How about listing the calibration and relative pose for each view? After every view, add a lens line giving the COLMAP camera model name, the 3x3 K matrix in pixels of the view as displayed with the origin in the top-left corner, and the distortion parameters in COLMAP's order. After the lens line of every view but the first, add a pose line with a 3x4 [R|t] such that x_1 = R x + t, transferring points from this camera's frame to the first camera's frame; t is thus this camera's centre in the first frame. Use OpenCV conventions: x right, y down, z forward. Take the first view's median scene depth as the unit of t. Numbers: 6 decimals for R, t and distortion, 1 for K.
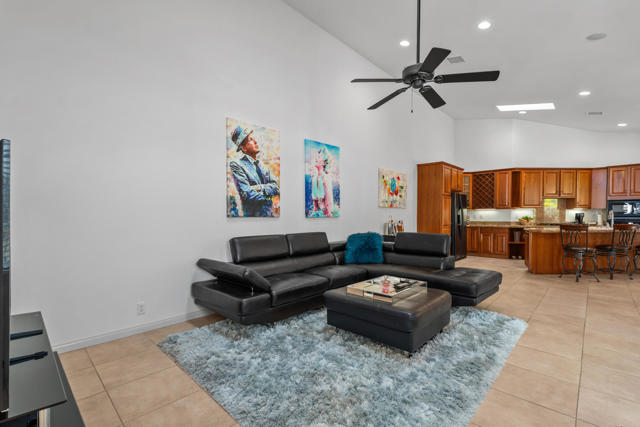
lens RADIAL K [[288.7, 0, 314.6], [0, 288.7, 223.0], [0, 0, 1]] dist [-0.005895, 0.002967]
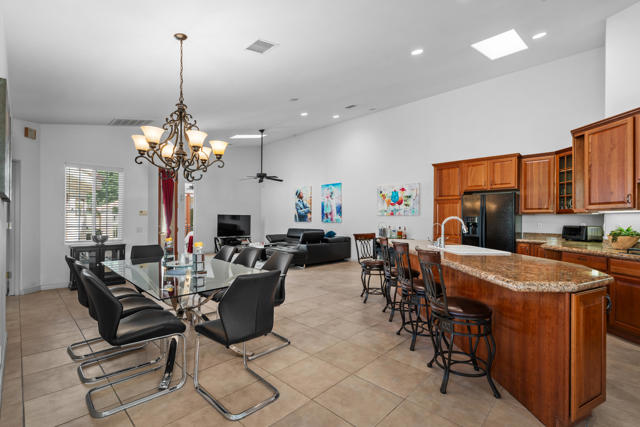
lens RADIAL K [[288.7, 0, 324.3], [0, 288.7, 216.0], [0, 0, 1]] dist [-0.005895, 0.002967]
pose [[0.019015, -0.010393, -0.999765, 1.448294], [-0.030429, 0.999477, -0.010969, -0.029486], [0.999356, 0.030630, 0.018689, 0.685499]]
